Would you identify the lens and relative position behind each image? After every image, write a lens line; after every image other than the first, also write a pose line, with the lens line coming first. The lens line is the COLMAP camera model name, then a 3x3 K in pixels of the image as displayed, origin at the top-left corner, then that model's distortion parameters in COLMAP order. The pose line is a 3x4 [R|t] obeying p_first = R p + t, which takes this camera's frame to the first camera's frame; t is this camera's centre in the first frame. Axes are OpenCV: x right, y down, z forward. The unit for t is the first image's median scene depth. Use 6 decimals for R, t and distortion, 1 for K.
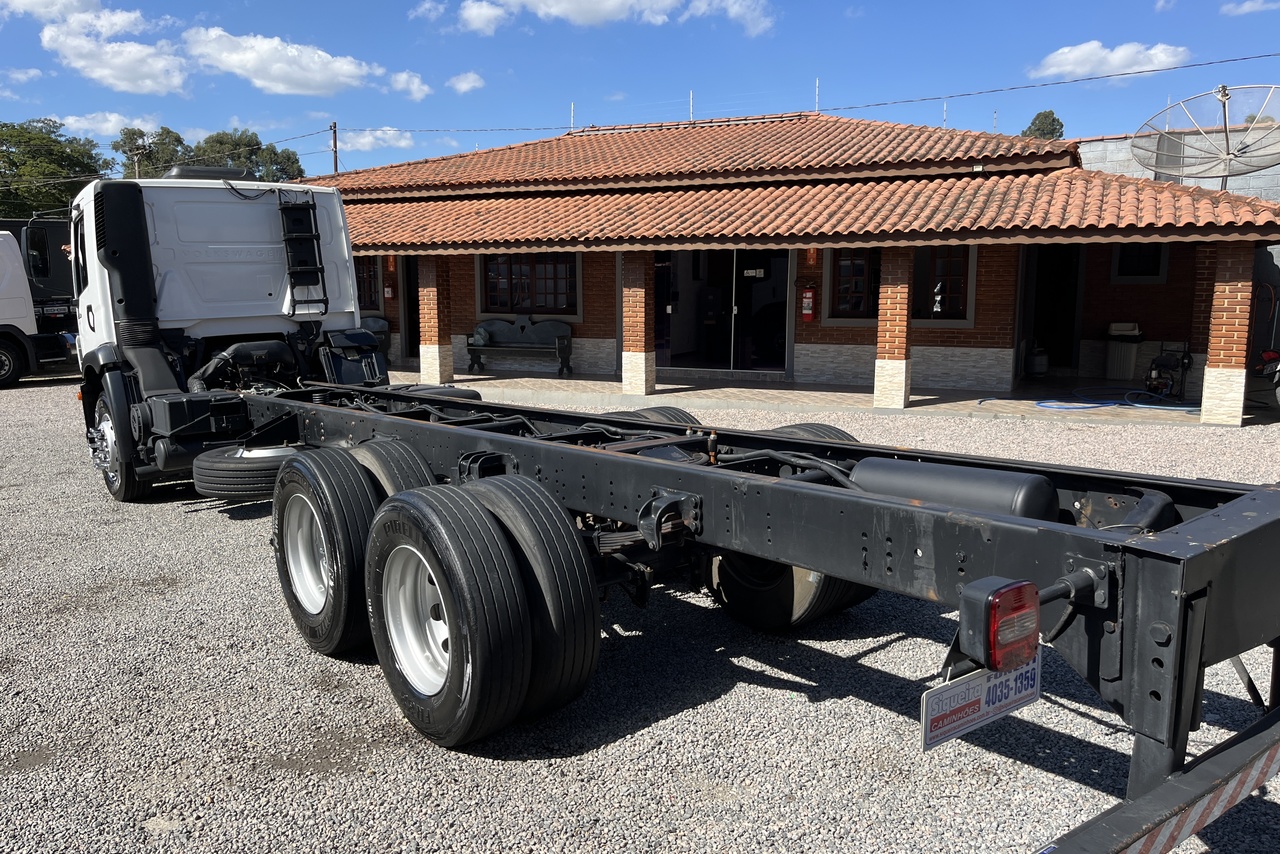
lens RADIAL K [[974.7, 0, 631.0], [0, 974.7, 428.3], [0, 0, 1]] dist [0.057953, -0.073610]
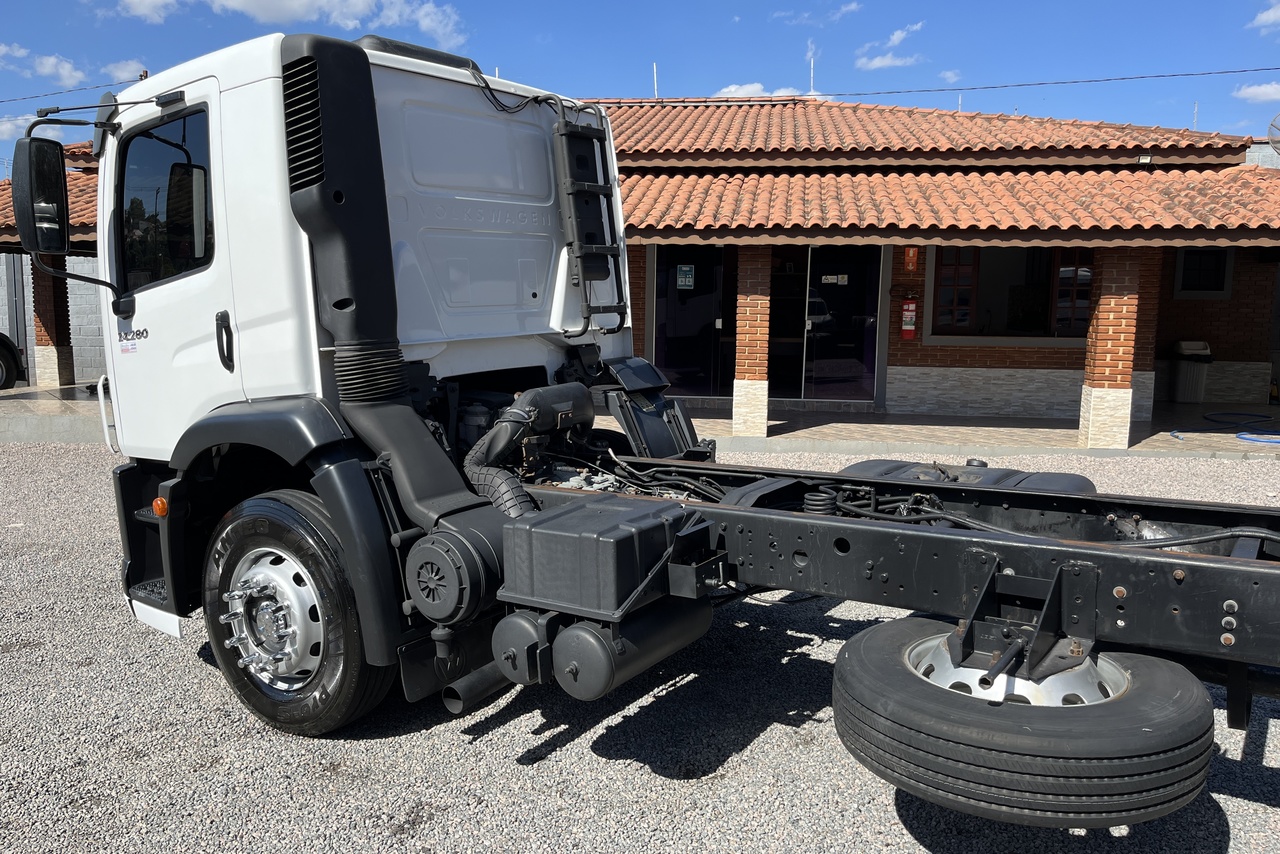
lens RADIAL K [[974.7, 0, 640.3], [0, 974.7, 427.1], [0, 0, 1]] dist [0.057953, -0.073610]
pose [[0.953204, -0.026228, 0.301189, -0.304460], [0.030668, 0.999479, -0.010021, -0.036902], [-0.300769, 0.018789, 0.953512, 0.306686]]
